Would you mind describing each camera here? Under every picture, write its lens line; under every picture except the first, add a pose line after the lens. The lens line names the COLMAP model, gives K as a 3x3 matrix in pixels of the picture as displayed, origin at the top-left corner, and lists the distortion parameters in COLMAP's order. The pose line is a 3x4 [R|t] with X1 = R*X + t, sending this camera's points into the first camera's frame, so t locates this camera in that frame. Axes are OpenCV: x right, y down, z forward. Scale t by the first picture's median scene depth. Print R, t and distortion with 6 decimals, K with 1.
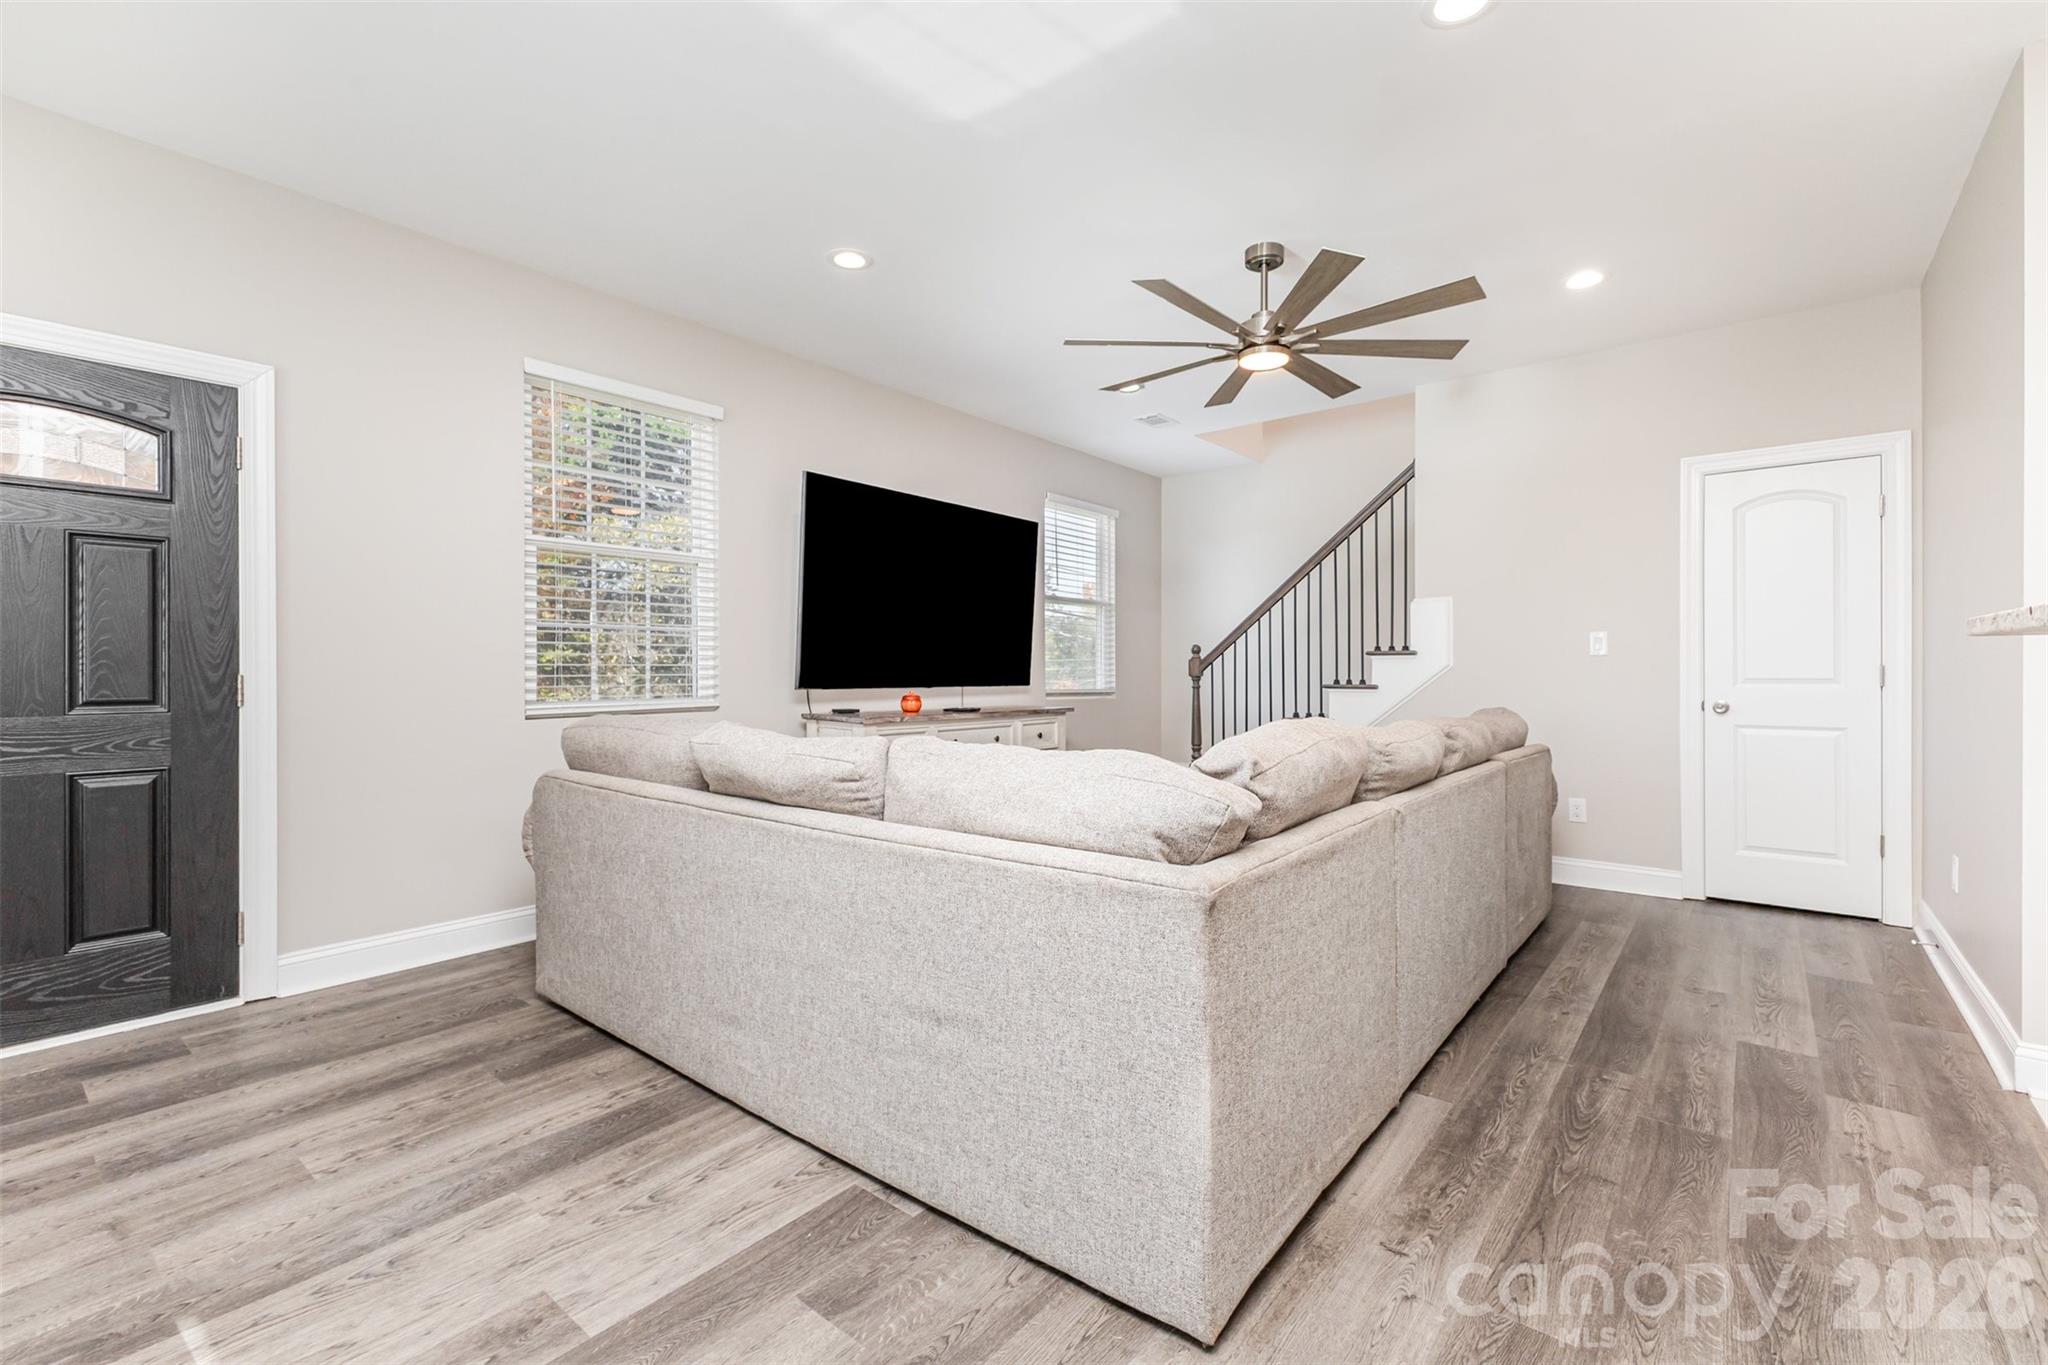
lens RADIAL K [[886.8, 0, 1028.9], [0, 886.8, 669.3], [0, 0, 1]] dist [0.018204, -0.006286]
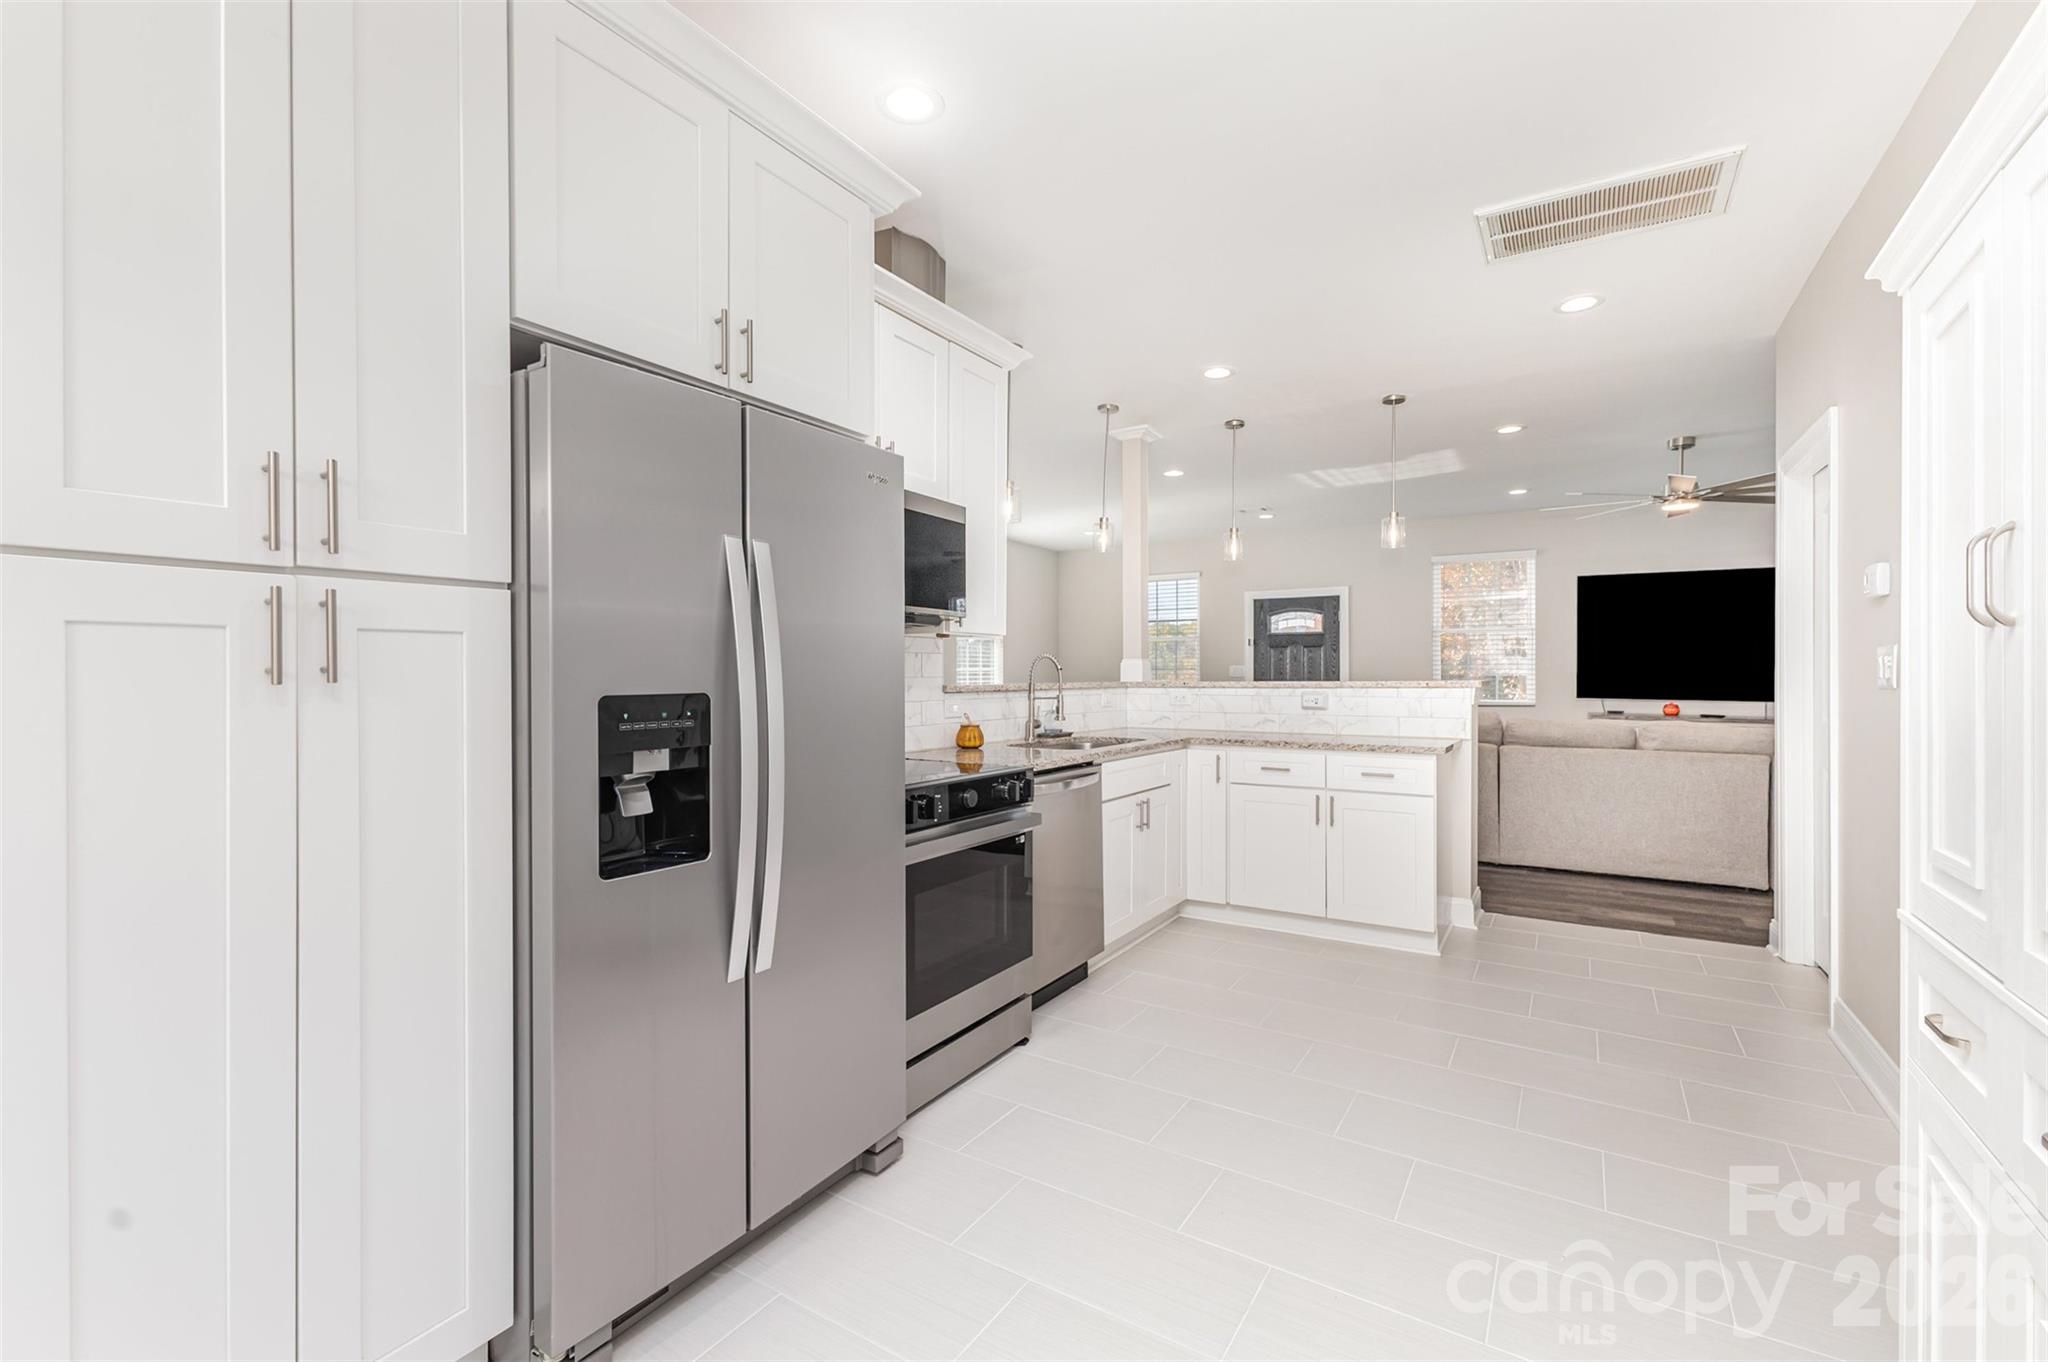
lens RADIAL K [[886.8, 0, 1028.9], [0, 886.8, 667.8], [0, 0, 1]] dist [0.018204, -0.006286]
pose [[0.136632, -0.005400, -0.990607, 2.157974], [0.001948, 0.999985, -0.005182, -0.047970], [0.990620, -0.001222, 0.136641, -0.531456]]
